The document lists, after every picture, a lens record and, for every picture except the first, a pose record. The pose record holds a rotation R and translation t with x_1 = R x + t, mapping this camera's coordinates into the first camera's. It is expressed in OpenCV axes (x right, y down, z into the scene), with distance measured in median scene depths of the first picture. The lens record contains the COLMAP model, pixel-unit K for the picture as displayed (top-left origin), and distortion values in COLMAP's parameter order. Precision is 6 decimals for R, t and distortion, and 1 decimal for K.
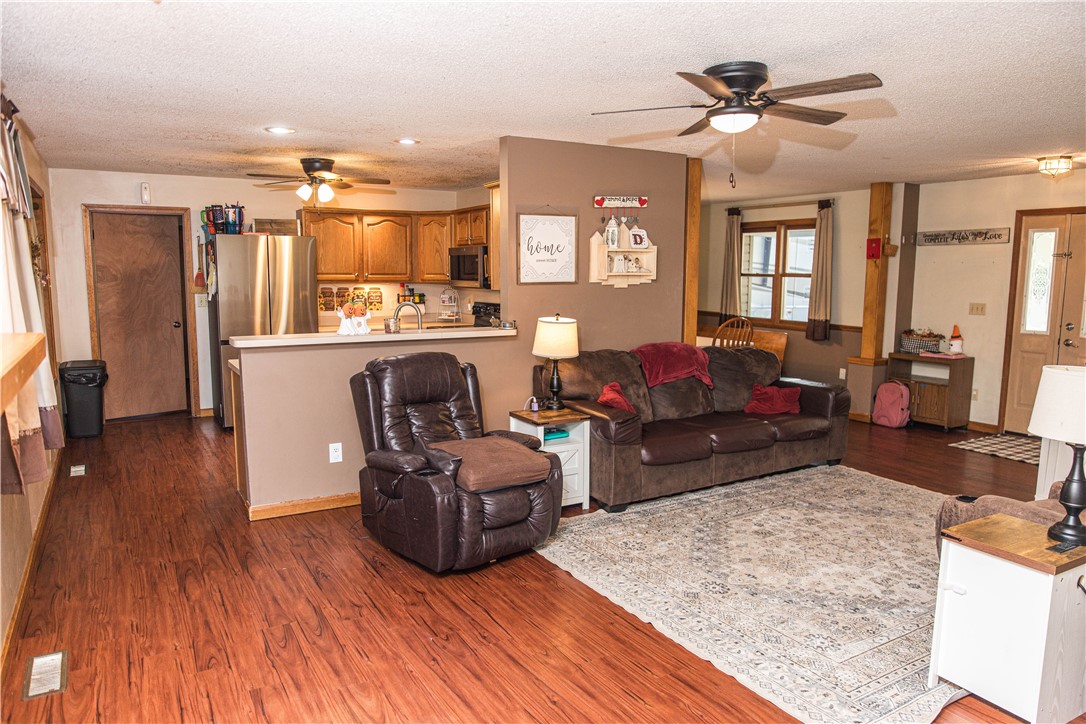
lens RADIAL K [[749.6, 0, 543.0], [0, 749.6, 362.0], [0, 0, 1]] dist [-0.069619, 0.123073]
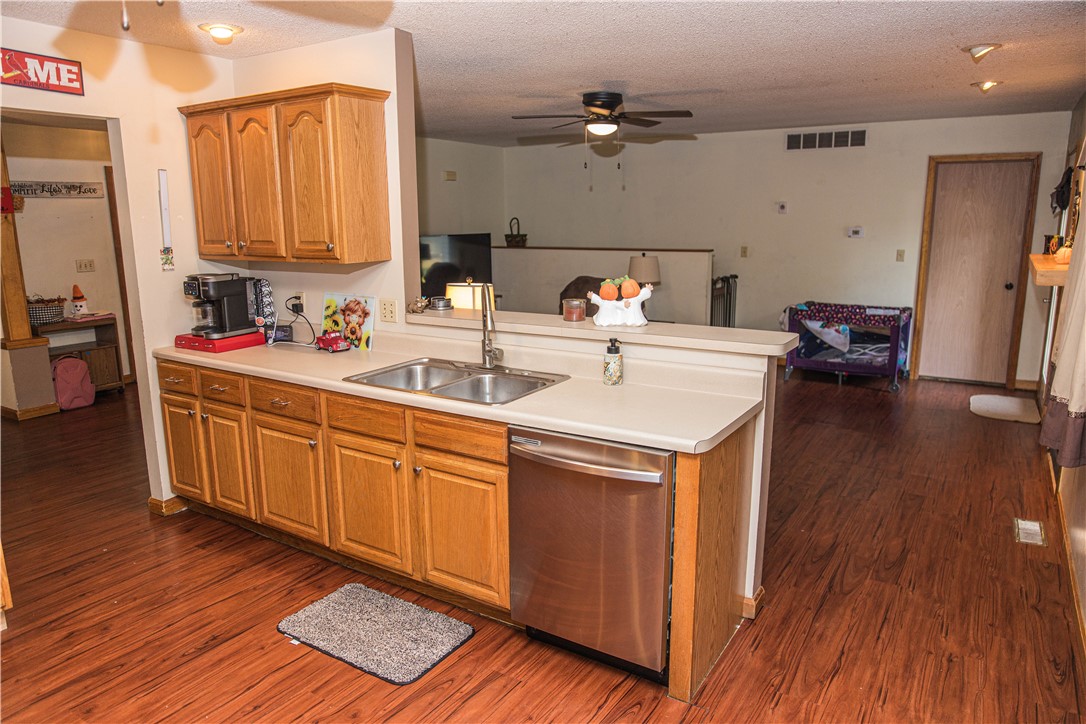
lens RADIAL K [[706.8, 0, 543.0], [0, 706.8, 362.0], [0, 0, 1]] dist [0.001910, 0.002811]
pose [[-0.450734, -0.183730, 0.873546, -0.497499], [0.115933, 0.958252, 0.261366, -0.117778], [-0.885098, 0.219079, -0.410616, 0.835367]]
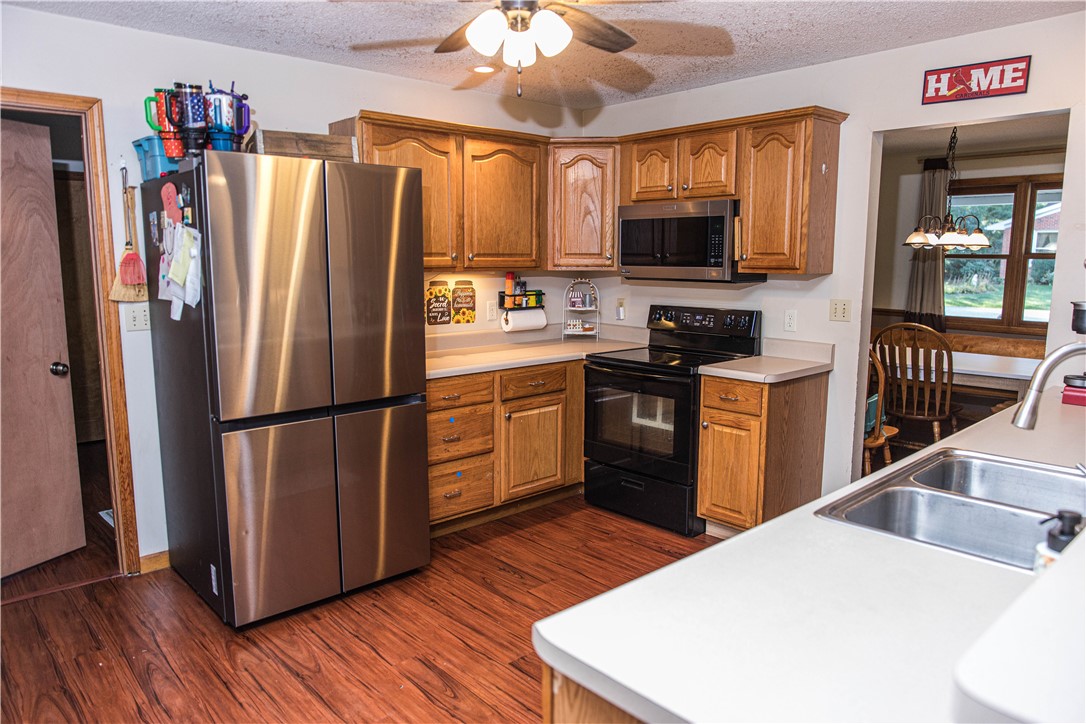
lens RADIAL K [[726.7, 0, 539.2], [0, 726.7, 367.2], [0, 0, 1]] dist [-0.057153, 0.033879]
pose [[0.978691, -0.036191, 0.202124, -0.295820], [0.029524, 0.998919, 0.035902, -0.058414], [-0.203205, -0.029170, 0.978702, 0.508983]]
